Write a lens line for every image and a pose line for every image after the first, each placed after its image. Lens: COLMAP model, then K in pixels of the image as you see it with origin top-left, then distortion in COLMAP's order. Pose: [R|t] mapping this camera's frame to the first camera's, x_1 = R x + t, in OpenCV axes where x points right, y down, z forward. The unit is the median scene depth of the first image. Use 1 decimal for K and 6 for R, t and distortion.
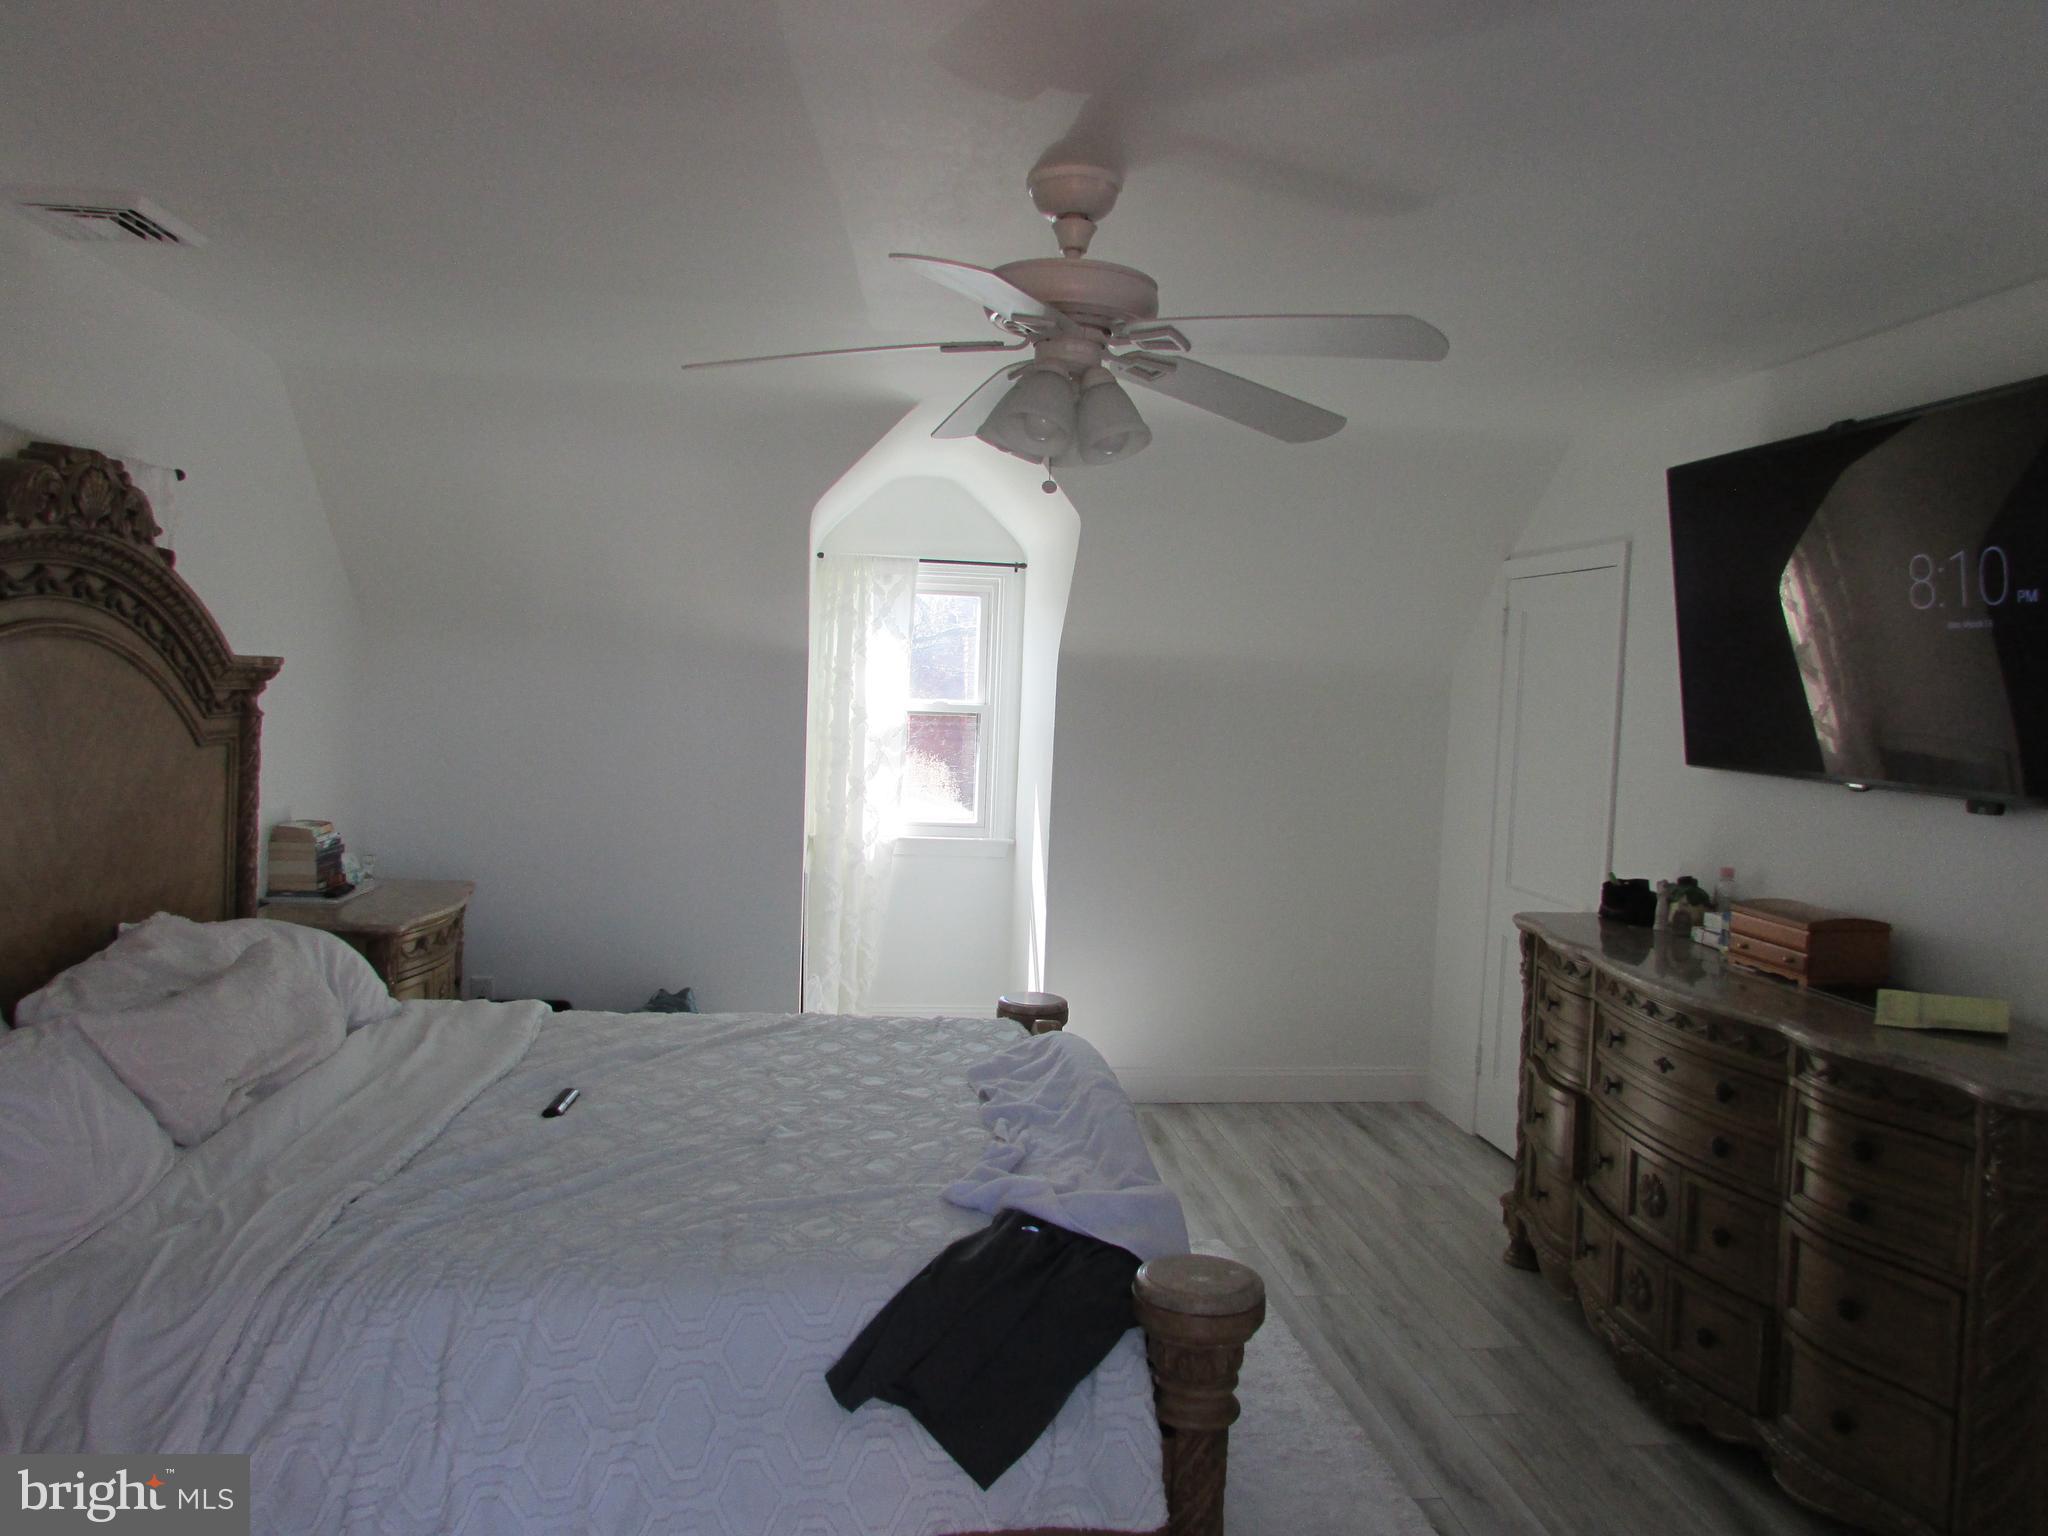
lens RADIAL K [[1458.7, 0, 1030.1], [0, 1458.7, 771.5], [0, 0, 1]] dist [-0.028005, 0.010678]
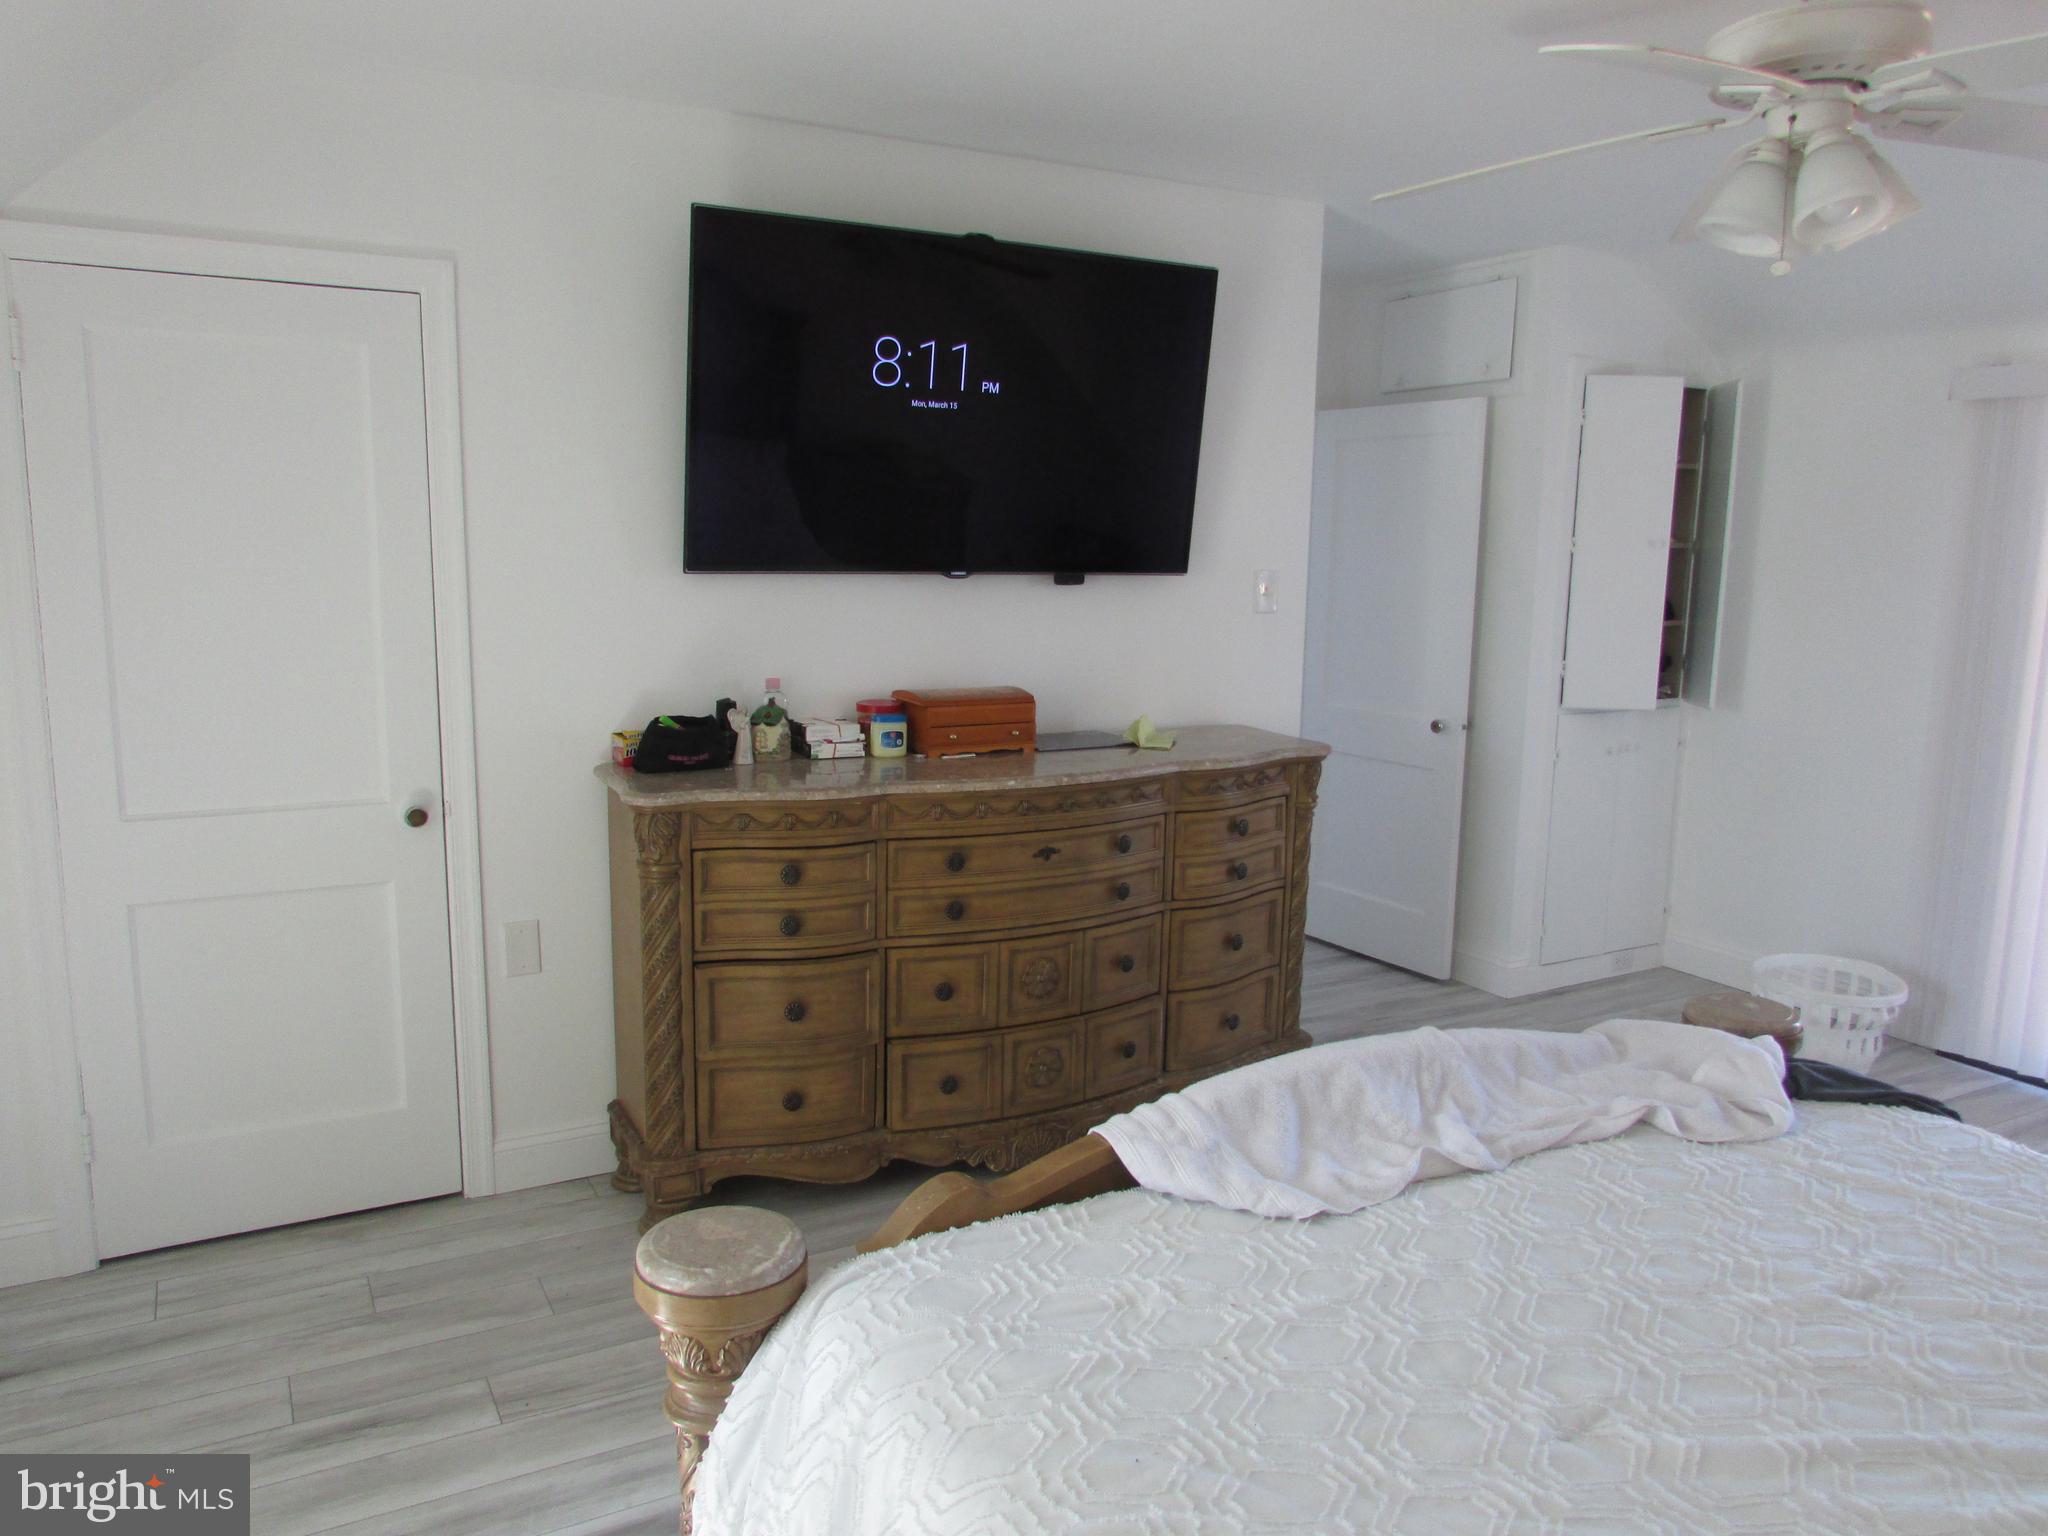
lens RADIAL K [[1458.7, 0, 1030.1], [0, 1458.7, 771.5], [0, 0, 1]] dist [-0.028005, 0.010678]
pose [[-0.369124, -0.202306, 0.907094, -0.408471], [0.027586, 0.973205, 0.228277, -0.078816], [-0.928971, 0.109285, -0.353652, 1.109928]]
